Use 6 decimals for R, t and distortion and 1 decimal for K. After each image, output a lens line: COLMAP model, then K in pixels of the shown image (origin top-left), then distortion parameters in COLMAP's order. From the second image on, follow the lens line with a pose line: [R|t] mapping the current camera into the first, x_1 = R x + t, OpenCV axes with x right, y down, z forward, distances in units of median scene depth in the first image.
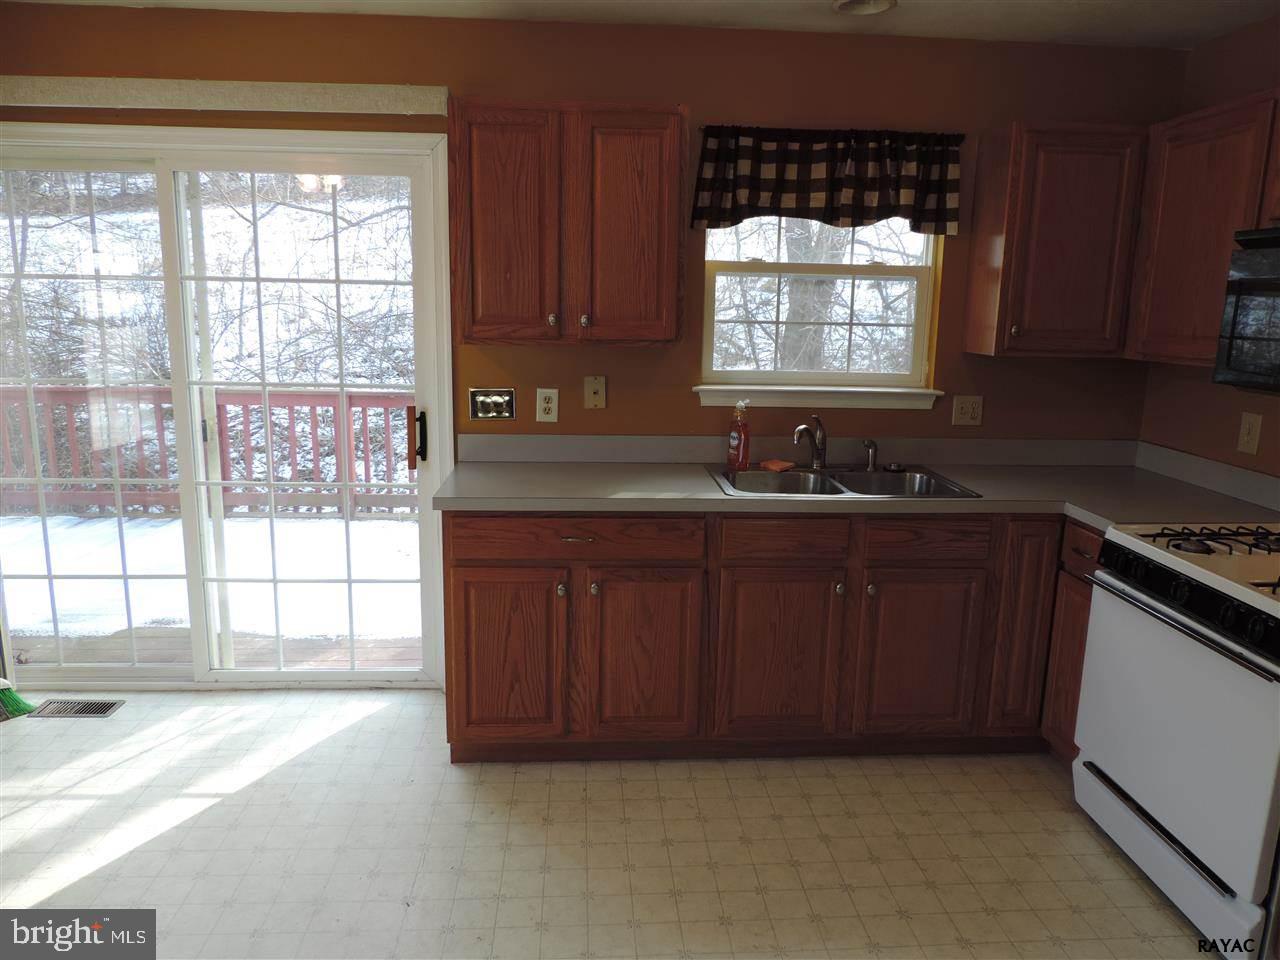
lens RADIAL K [[907.2, 0, 640.0], [0, 907.2, 480.0], [0, 0, 1]] dist [-0.023663, 0.003343]
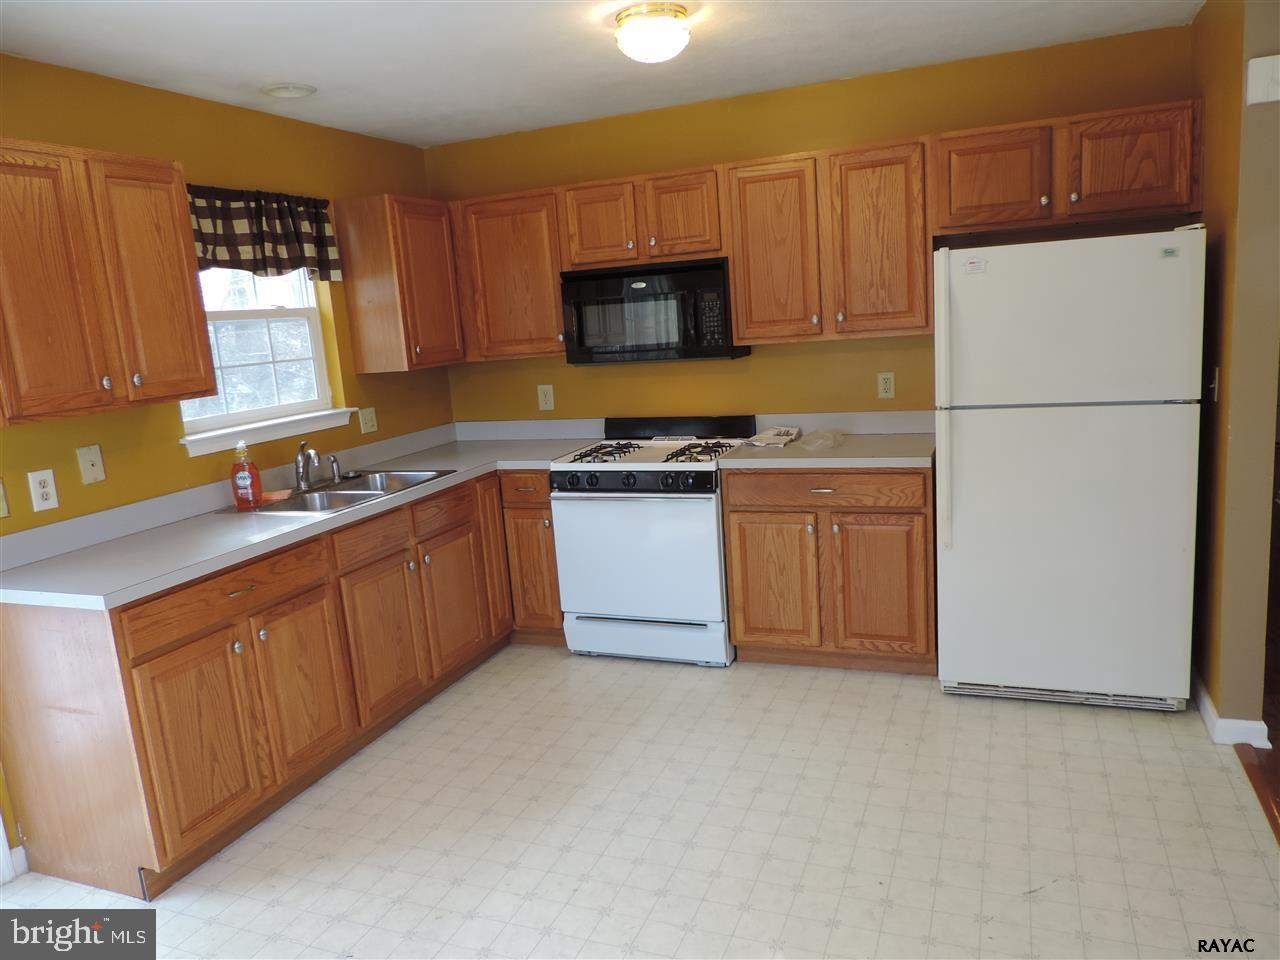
lens RADIAL K [[907.2, 0, 640.0], [0, 907.2, 480.0], [0, 0, 1]] dist [-0.023663, 0.003343]
pose [[0.429500, -0.215159, 0.877061, -0.667488], [0.258165, 0.959925, 0.109062, -0.043012], [-0.865379, 0.179584, 0.467835, 0.130086]]
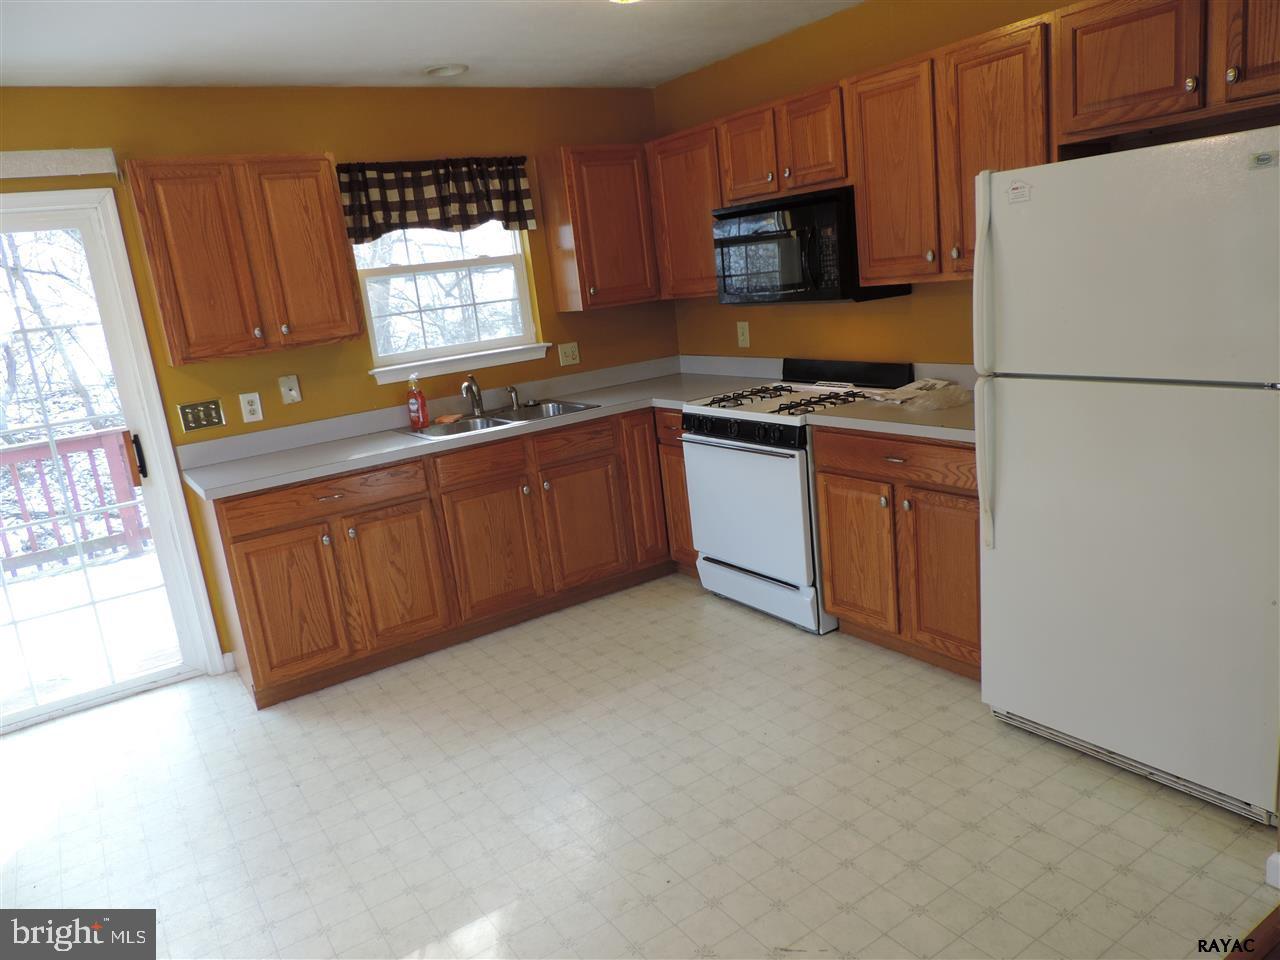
lens RADIAL K [[907.2, 0, 640.0], [0, 907.2, 480.0], [0, 0, 1]] dist [-0.023663, 0.003343]
pose [[0.861341, -0.226360, 0.454811, -0.247178], [0.223687, 0.972780, 0.060526, 0.057469], [-0.456132, 0.049602, 0.888529, -0.303787]]
